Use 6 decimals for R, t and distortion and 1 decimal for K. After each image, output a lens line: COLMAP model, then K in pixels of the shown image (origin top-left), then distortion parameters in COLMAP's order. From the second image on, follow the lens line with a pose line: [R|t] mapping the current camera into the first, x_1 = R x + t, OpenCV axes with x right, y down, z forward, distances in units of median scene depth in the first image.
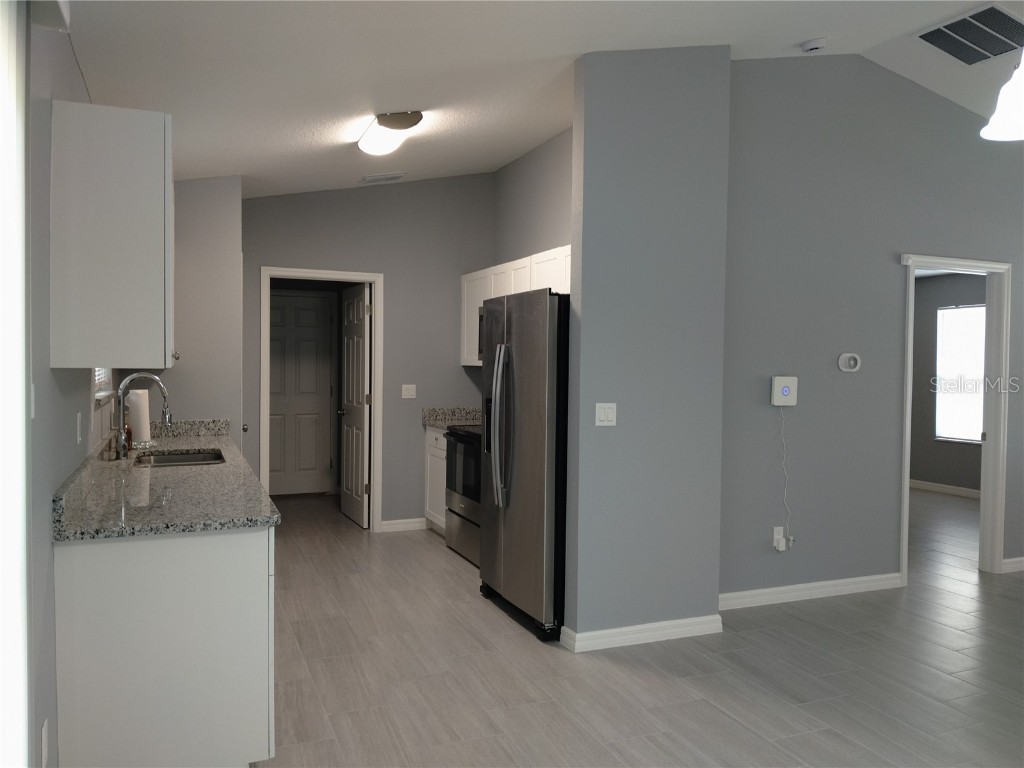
lens RADIAL K [[796.6, 0, 512.0], [0, 796.6, 384.0], [0, 0, 1]] dist [0.005588, -0.001289]
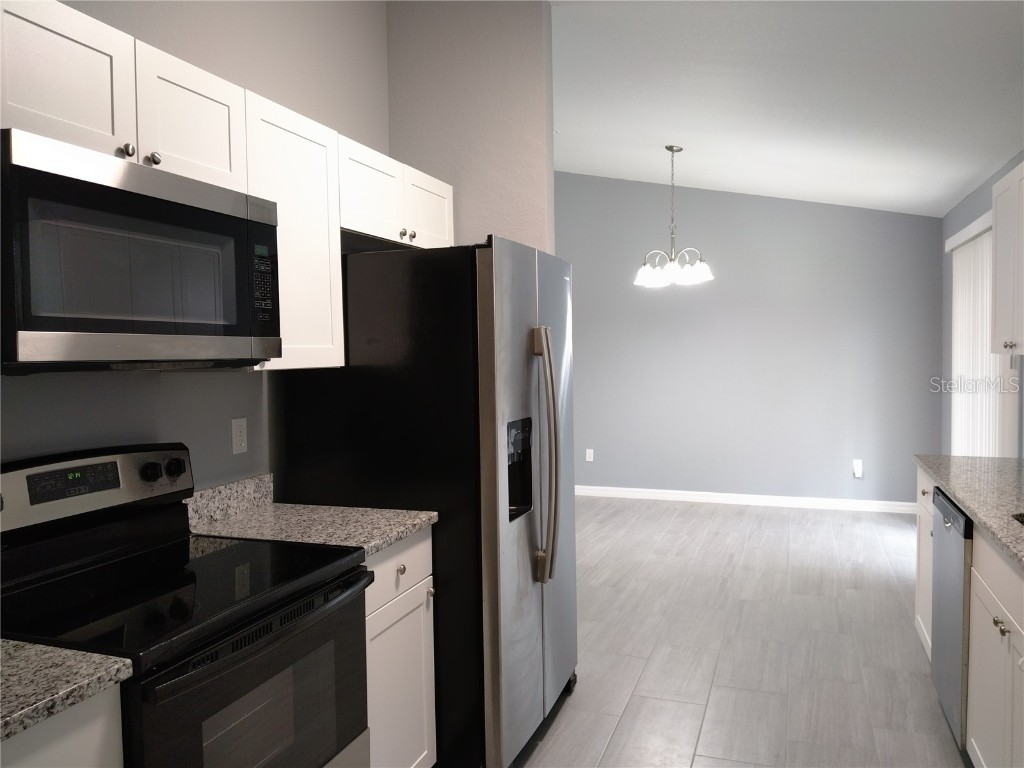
lens RADIAL K [[796.6, 0, 512.0], [0, 796.6, 384.0], [0, 0, 1]] dist [0.005588, -0.001289]
pose [[-0.737696, -0.041004, 0.673886, -0.405656], [0.012563, 0.997147, 0.074426, -0.047772], [-0.675016, 0.063370, -0.735077, 1.435012]]
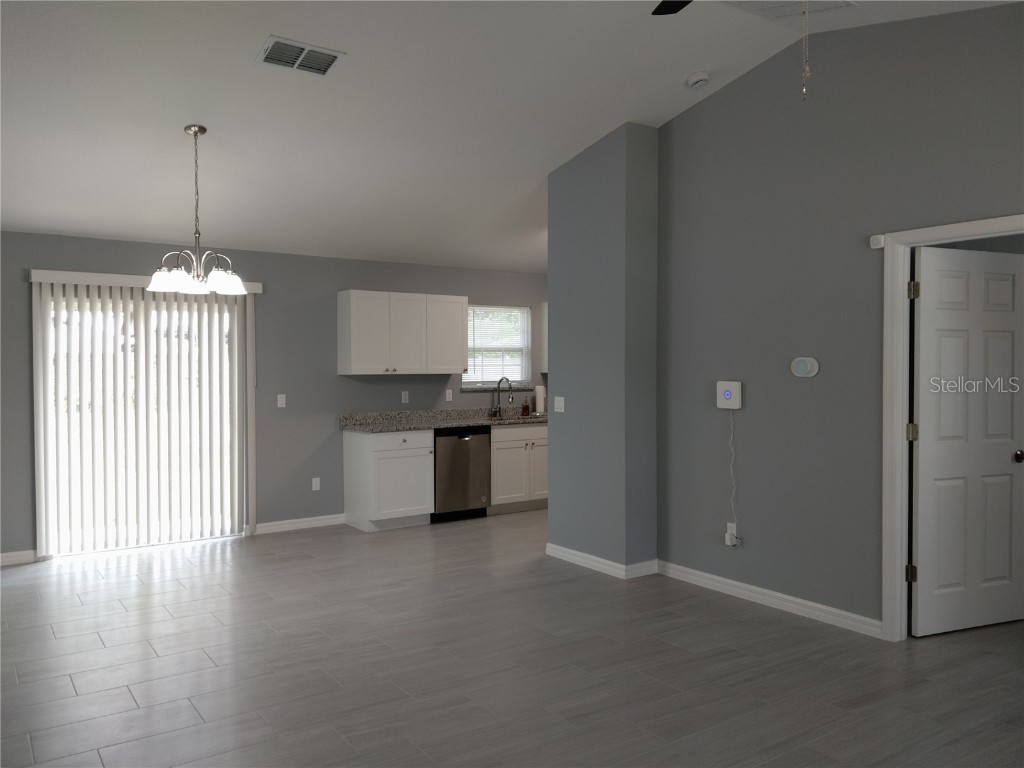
lens RADIAL K [[796.6, 0, 512.0], [0, 796.6, 384.0], [0, 0, 1]] dist [0.005588, -0.001289]
pose [[0.202634, 0.009368, -0.979210, 1.334094], [-0.020047, 0.999784, 0.005417, -0.005756], [0.979049, 0.018533, 0.202778, 0.502822]]
